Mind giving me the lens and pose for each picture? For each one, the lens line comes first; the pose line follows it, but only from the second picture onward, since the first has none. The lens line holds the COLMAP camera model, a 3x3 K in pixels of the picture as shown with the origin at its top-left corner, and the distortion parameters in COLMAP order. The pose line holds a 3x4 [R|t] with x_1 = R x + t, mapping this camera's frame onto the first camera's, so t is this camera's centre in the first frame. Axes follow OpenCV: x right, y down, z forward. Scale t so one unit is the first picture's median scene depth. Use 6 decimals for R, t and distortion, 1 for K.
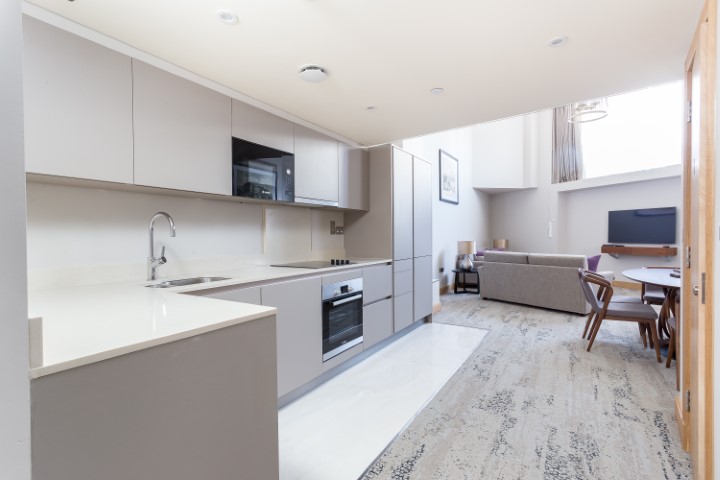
lens RADIAL K [[344.7, 0, 357.0], [0, 344.7, 239.2], [0, 0, 1]] dist [0.006636, 0.000558]
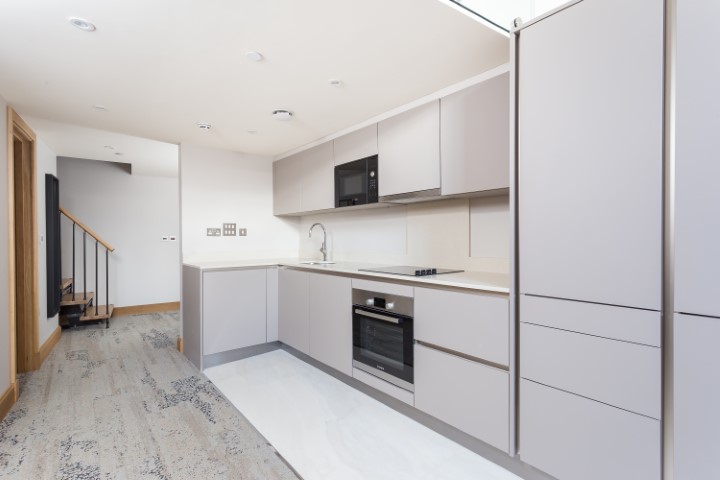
lens RADIAL K [[344.7, 0, 357.0], [0, 344.7, 239.2], [0, 0, 1]] dist [0.006636, 0.000558]
pose [[-0.316743, 0.010456, -0.948454, 0.313843], [-0.006397, 0.999893, 0.013159, -0.005874], [0.948490, 0.010235, -0.316642, 0.506642]]
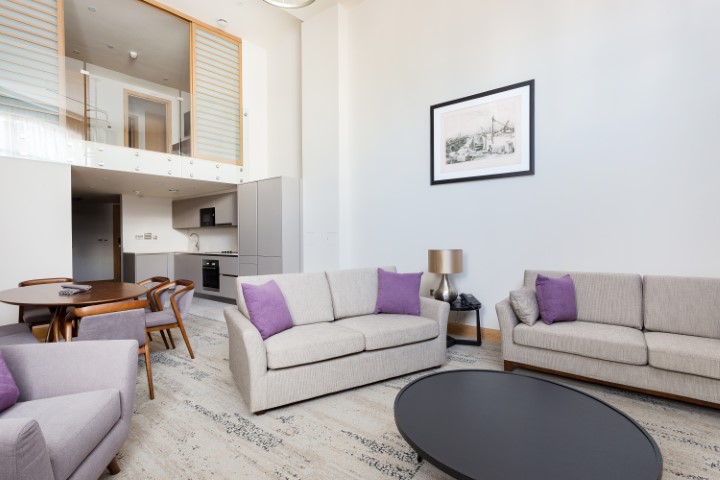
lens RADIAL K [[339.6, 0, 371.2], [0, 339.6, 238.6], [0, 0, 1]] dist [0.001446, 0.000174]
pose [[-0.073952, 0.008907, -0.997222, 0.882115], [-0.004132, 0.999949, 0.009238, -0.017432], [0.997253, 0.004804, -0.073912, 0.928303]]
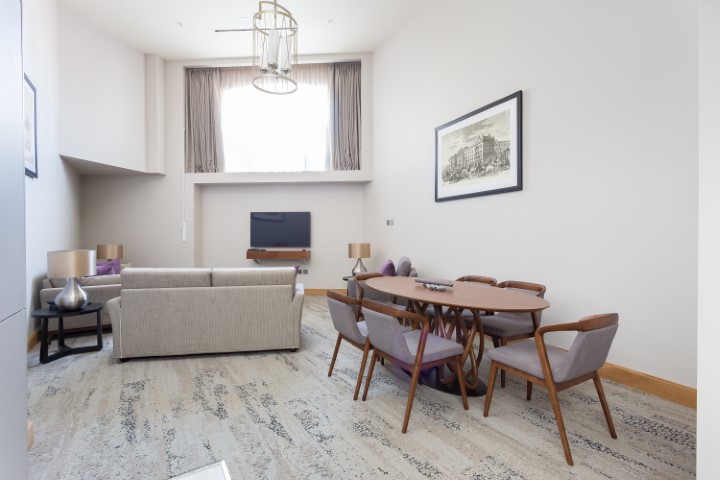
lens RADIAL K [[338.3, 0, 359.4], [0, 338.3, 244.5], [0, 0, 1]] dist [-0.001121, -0.000018]
pose [[0.424837, -0.015462, 0.905138, 0.051700], [0.006340, 0.999880, 0.014105, -0.007771], [-0.905248, -0.000254, 0.424884, 0.414444]]
